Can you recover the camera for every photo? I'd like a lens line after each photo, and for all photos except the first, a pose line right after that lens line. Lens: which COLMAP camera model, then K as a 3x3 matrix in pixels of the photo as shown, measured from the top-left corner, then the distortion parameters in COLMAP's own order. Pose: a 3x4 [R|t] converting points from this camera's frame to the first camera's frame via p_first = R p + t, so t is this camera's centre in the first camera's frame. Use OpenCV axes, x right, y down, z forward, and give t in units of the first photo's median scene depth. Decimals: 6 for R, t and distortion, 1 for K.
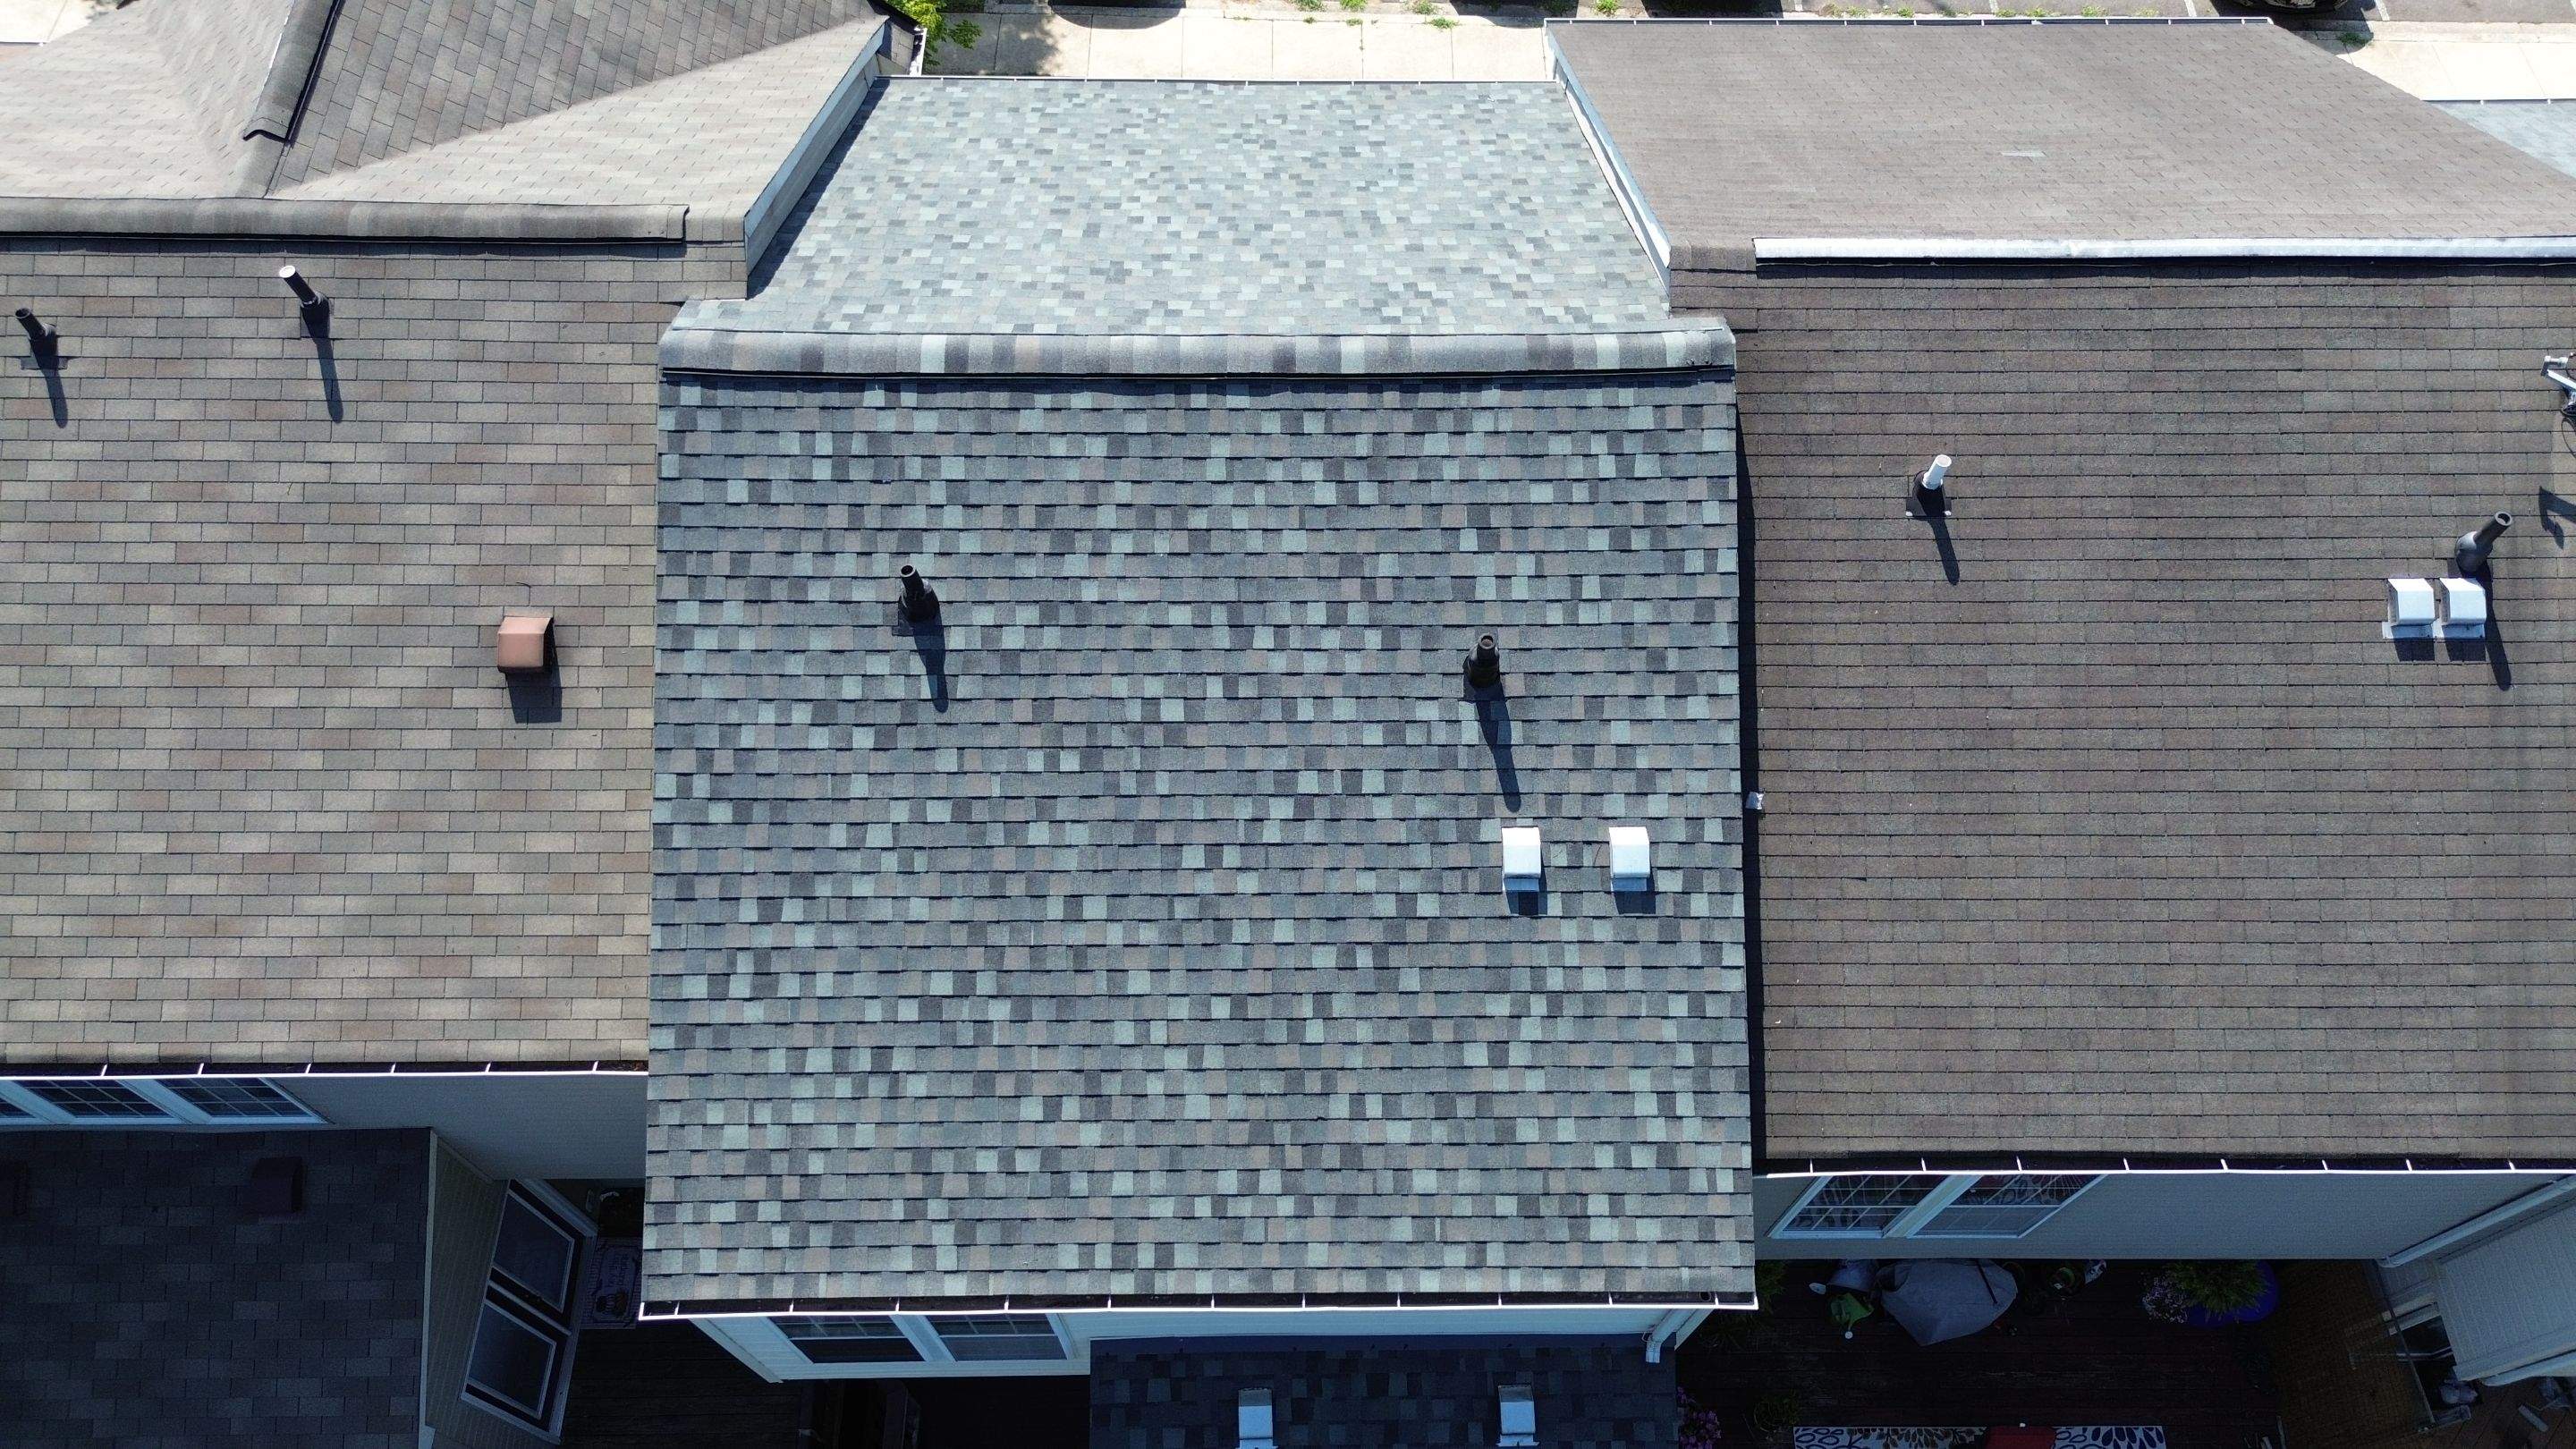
lens RADIAL K [[1828.9, 0, 1291.3], [0, 1828.9, 715.8], [0, 0, 1]] dist [0.095561, -0.096973]
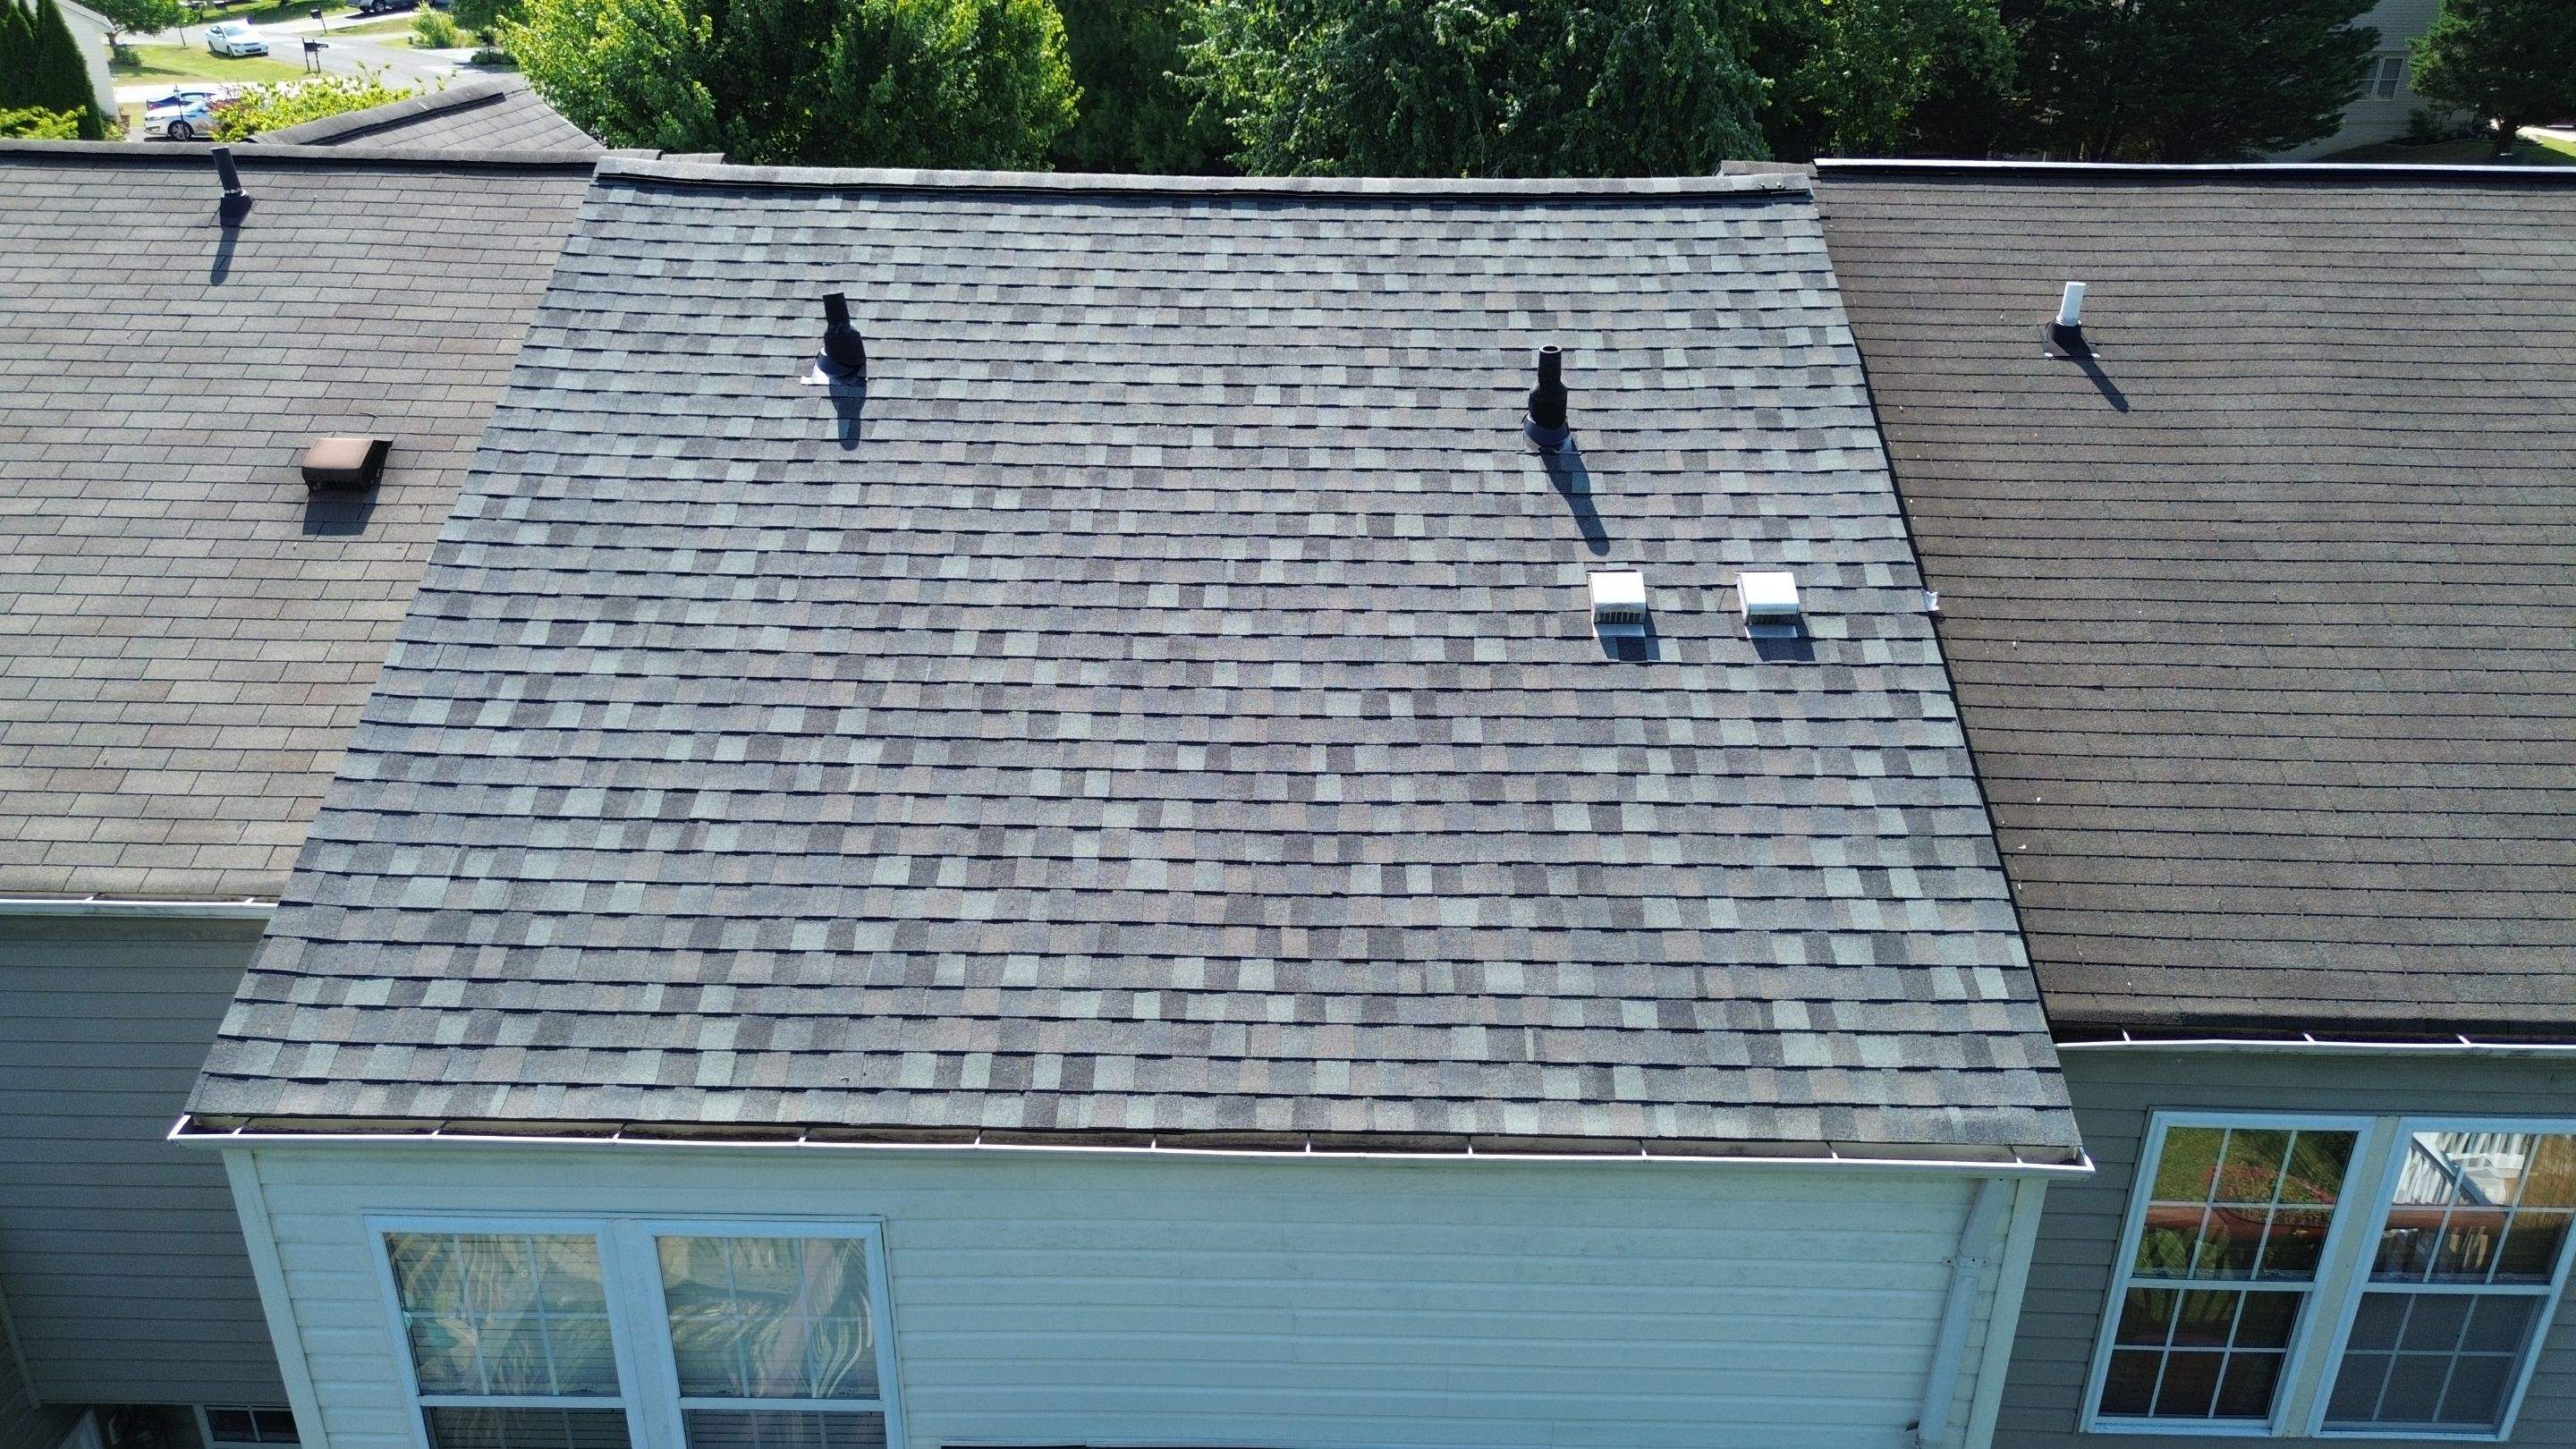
lens RADIAL K [[1806.9, 0, 1291.4], [0, 1806.9, 736.8], [0, 0, 1]] dist [0.067997, -0.044237]
pose [[0.999815, 0.007659, -0.017641, 0.010392], [-0.016444, 0.816152, -0.577603, 0.533654], [0.009974, 0.577786, 0.816127, 0.445099]]
